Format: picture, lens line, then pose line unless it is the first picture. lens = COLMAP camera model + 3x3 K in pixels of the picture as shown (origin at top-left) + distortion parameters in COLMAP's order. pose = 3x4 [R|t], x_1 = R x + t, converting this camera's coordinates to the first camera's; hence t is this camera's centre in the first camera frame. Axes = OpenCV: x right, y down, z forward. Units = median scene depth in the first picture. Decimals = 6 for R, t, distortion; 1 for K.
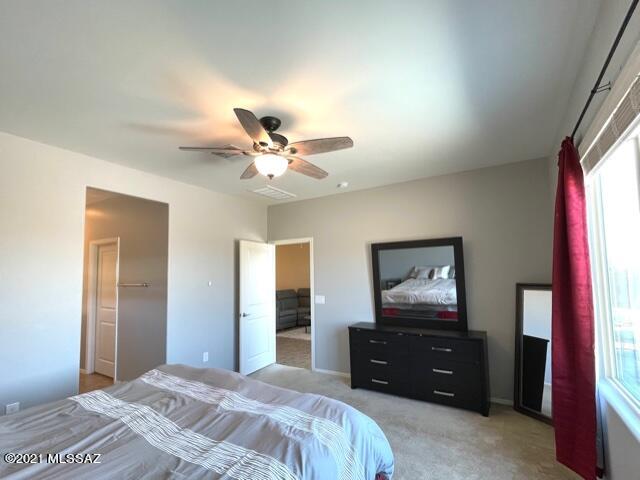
lens RADIAL K [[309.6, 0, 327.7], [0, 309.6, 251.1], [0, 0, 1]] dist [0.001160, 0.000291]
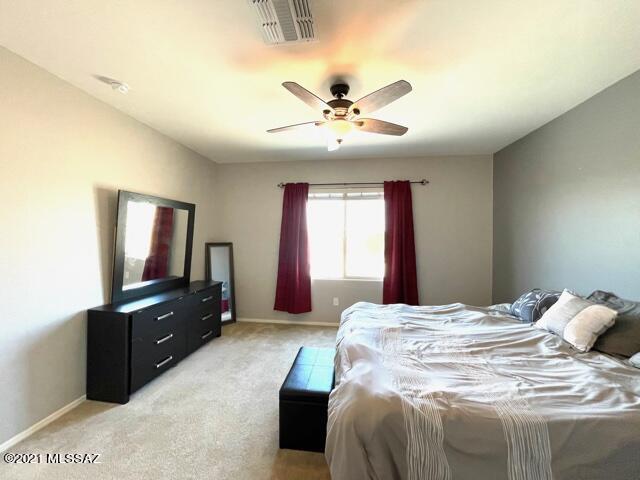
lens RADIAL K [[257.8, 0, 317.7], [0, 257.8, 238.8], [0, 0, 1]] dist [-0.003752, 0.000919]
pose [[-0.399563, 0.012352, 0.916622, -0.599374], [-0.062911, 0.997182, -0.040861, 0.086939], [-0.914544, -0.073992, -0.397660, 0.867065]]
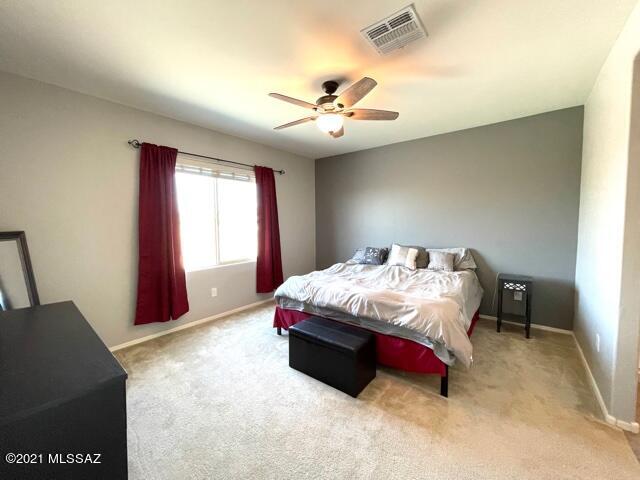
lens RADIAL K [[257.8, 0, 317.0], [0, 257.8, 239.9], [0, 0, 1]] dist [-0.003752, 0.000919]
pose [[-0.990478, 0.025109, 0.135364, -0.165923], [0.024724, 0.999684, -0.004521, 0.119030], [-0.135435, -0.001131, -0.990786, 1.242529]]
